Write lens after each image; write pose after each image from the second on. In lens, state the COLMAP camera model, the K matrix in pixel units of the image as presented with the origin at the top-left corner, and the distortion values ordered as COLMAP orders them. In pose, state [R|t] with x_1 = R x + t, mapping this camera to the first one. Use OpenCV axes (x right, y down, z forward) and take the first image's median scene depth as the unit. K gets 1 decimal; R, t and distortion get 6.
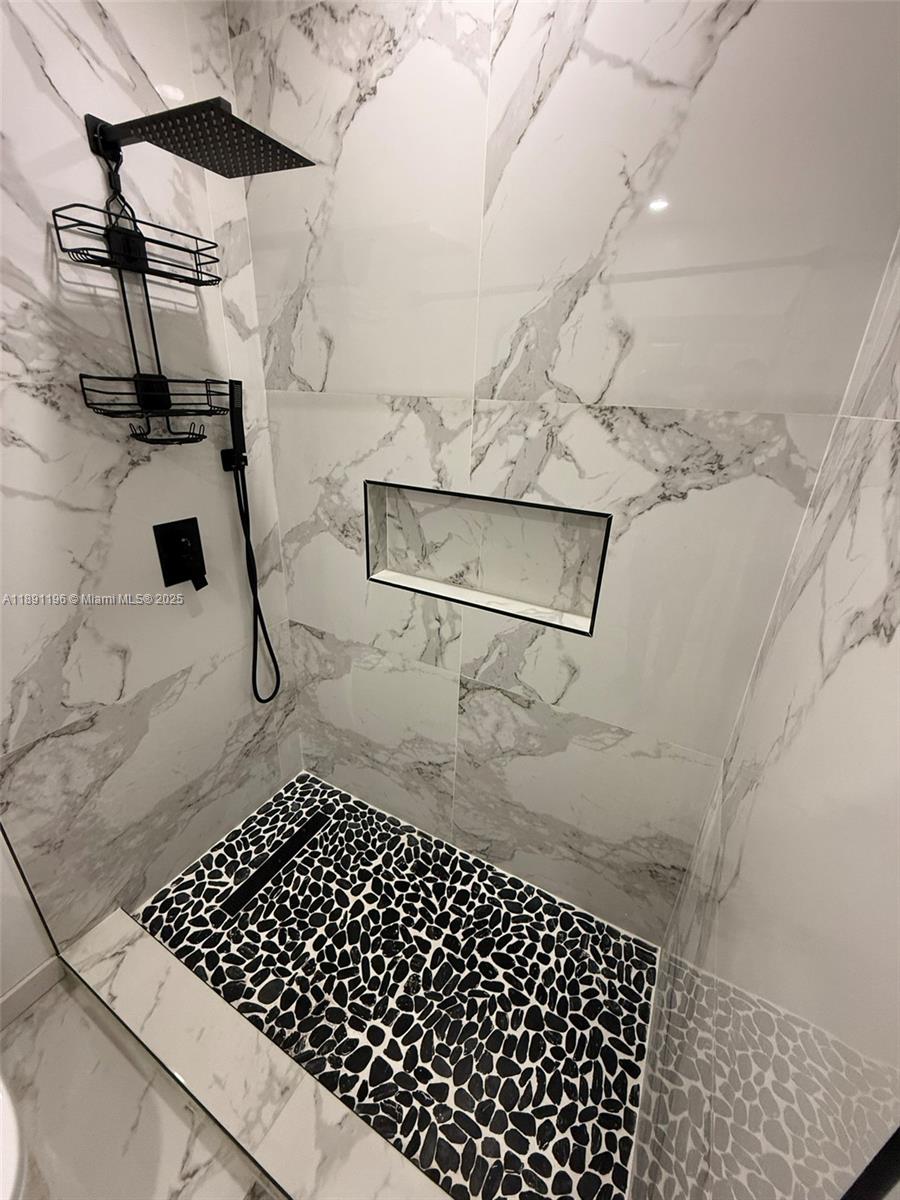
lens RADIAL K [[478.9, 0, 449.6], [0, 478.9, 596.2], [0, 0, 1]] dist [-0.000539, 0.000397]
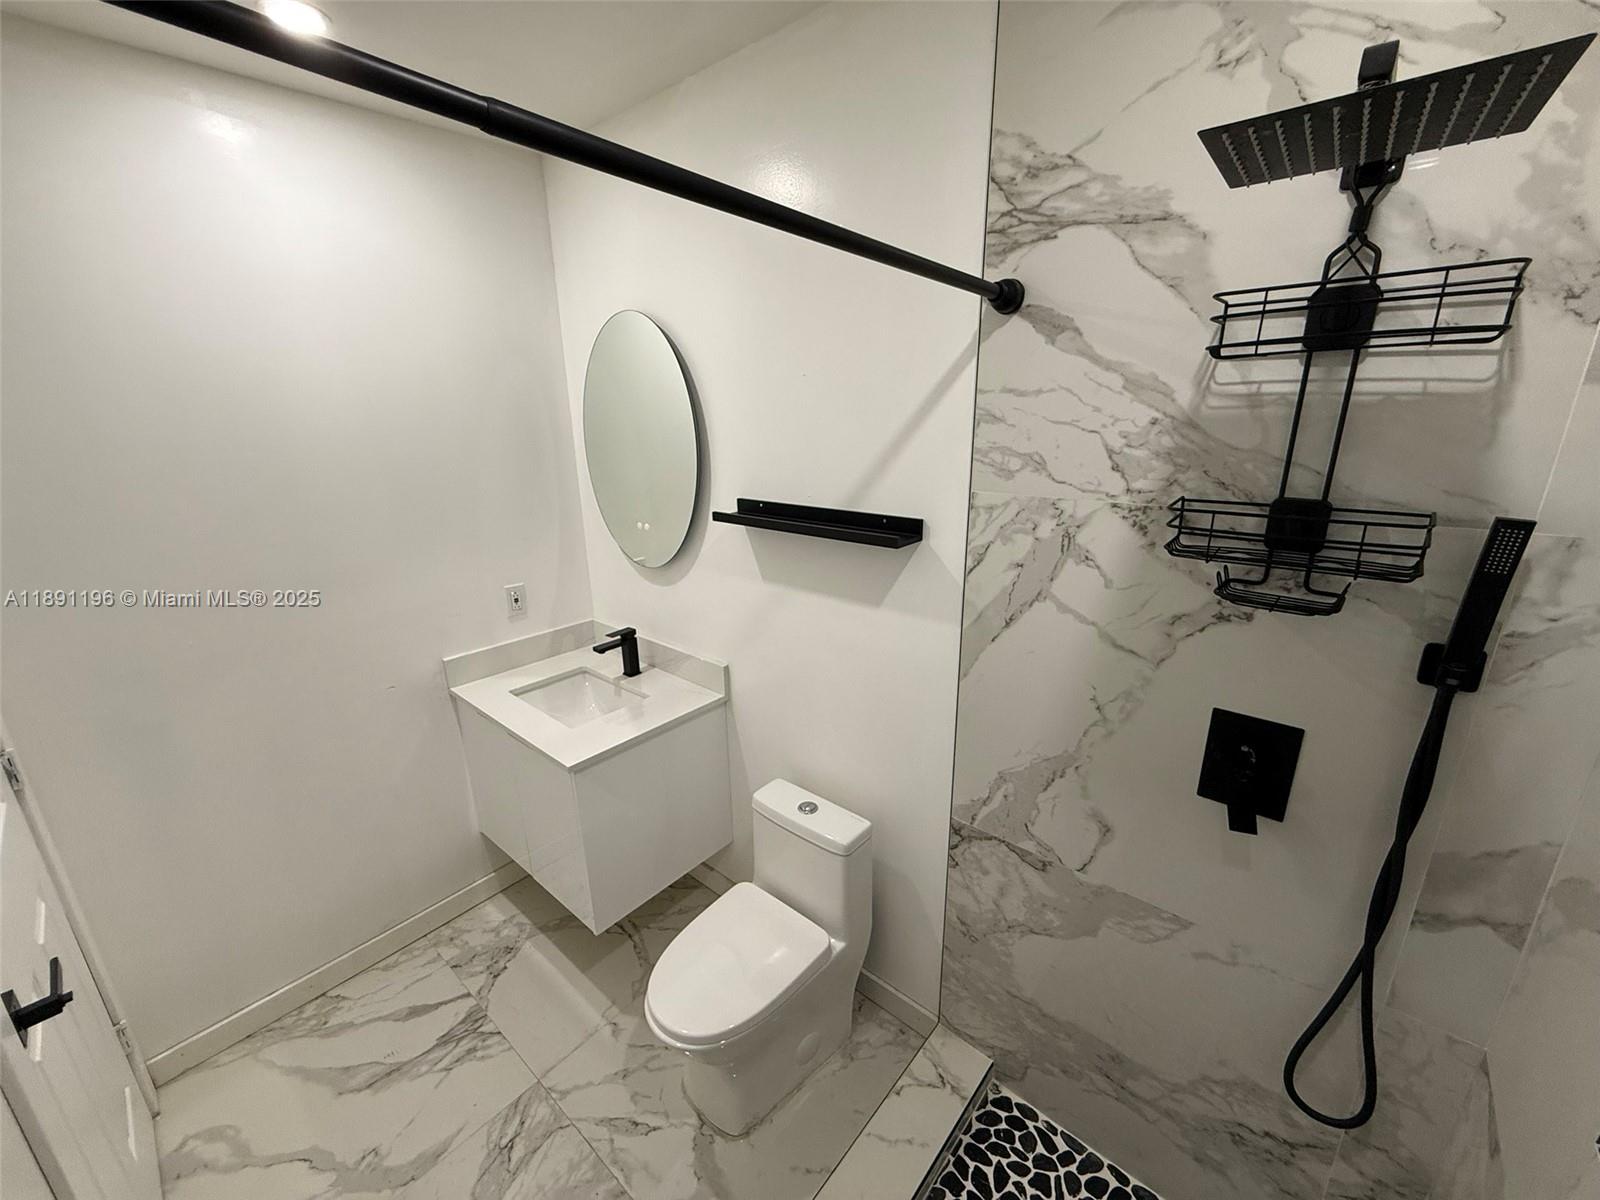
lens RADIAL K [[638.6, 0, 798.2], [0, 638.6, 600.3], [0, 0, 1]] dist [-0.000539, 0.000397]
pose [[-0.214689, 0.247997, -0.944672, 0.305051], [-0.373581, 0.872822, 0.314036, -0.348223], [0.902411, 0.420332, -0.094738, 0.520850]]
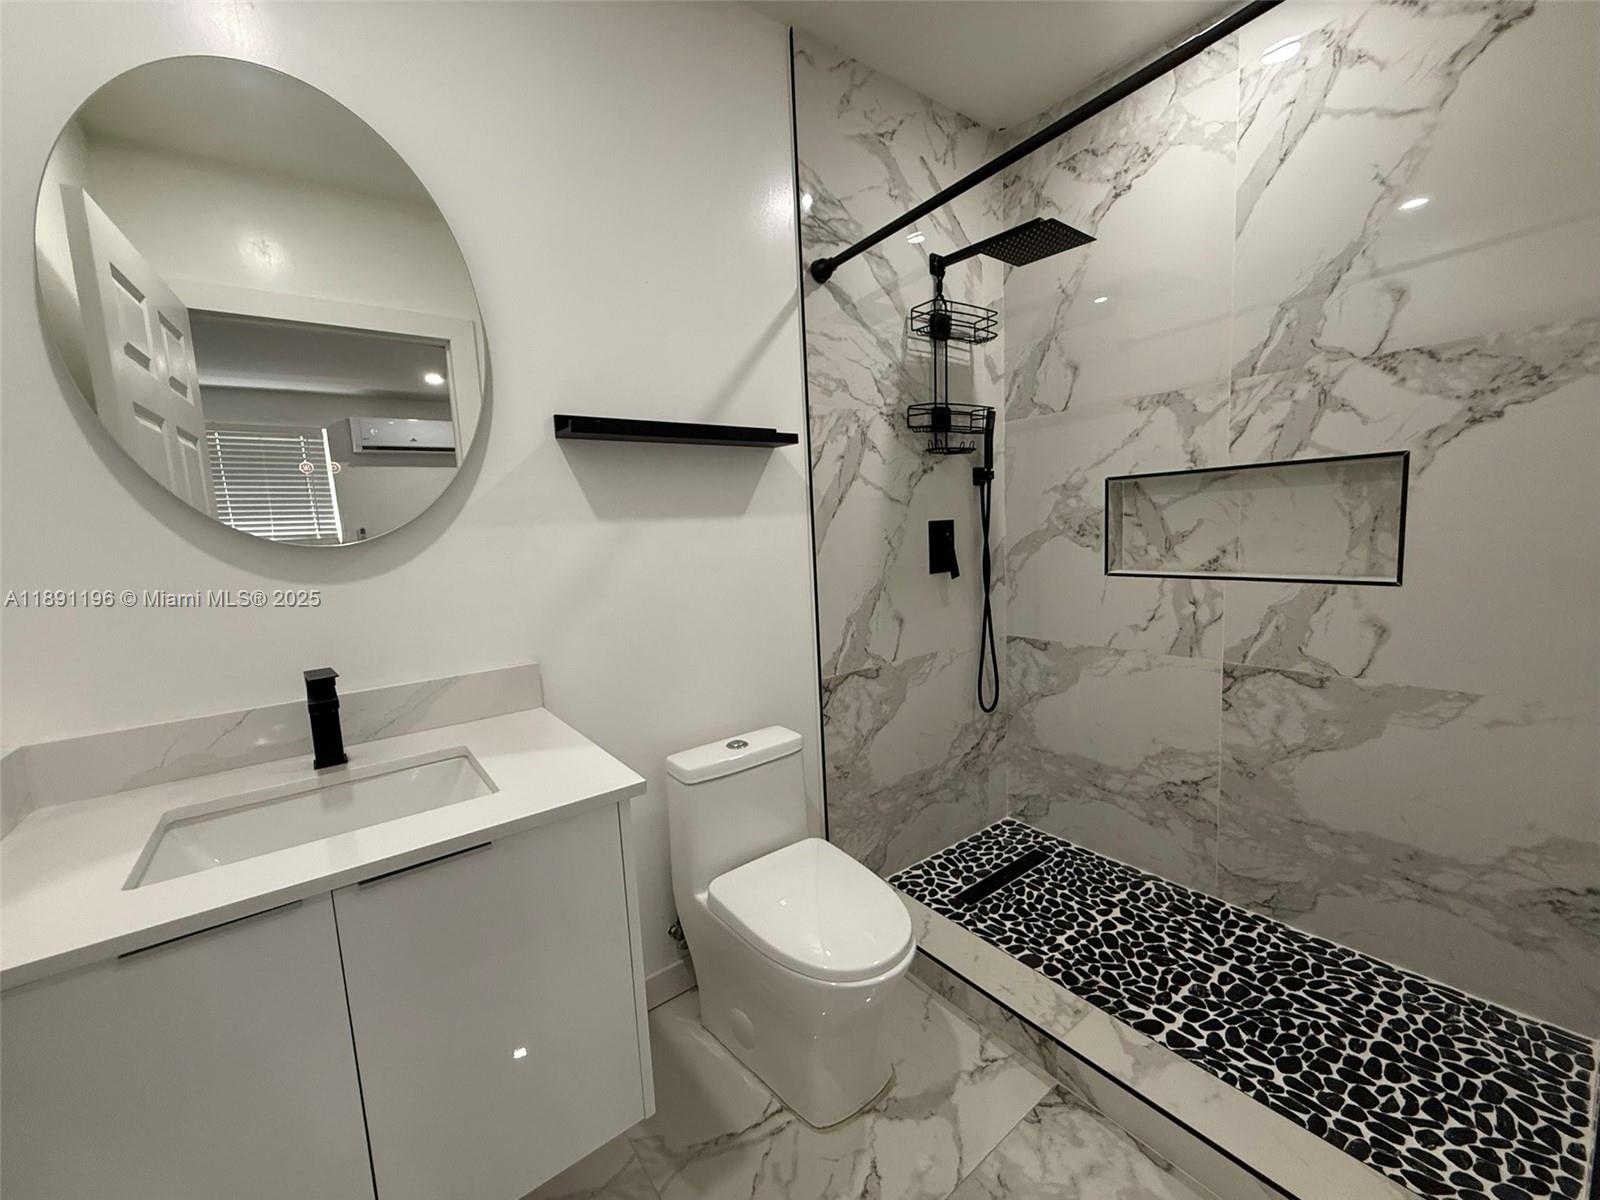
lens RADIAL K [[638.6, 0, 796.2], [0, 638.6, 599.7], [0, 0, 1]] dist [-0.000539, 0.000397]
pose [[0.910240, -0.033616, -0.412714, -0.262672], [-0.081123, 0.962908, -0.257347, 0.522581], [0.406056, 0.267728, 0.873750, -0.556105]]
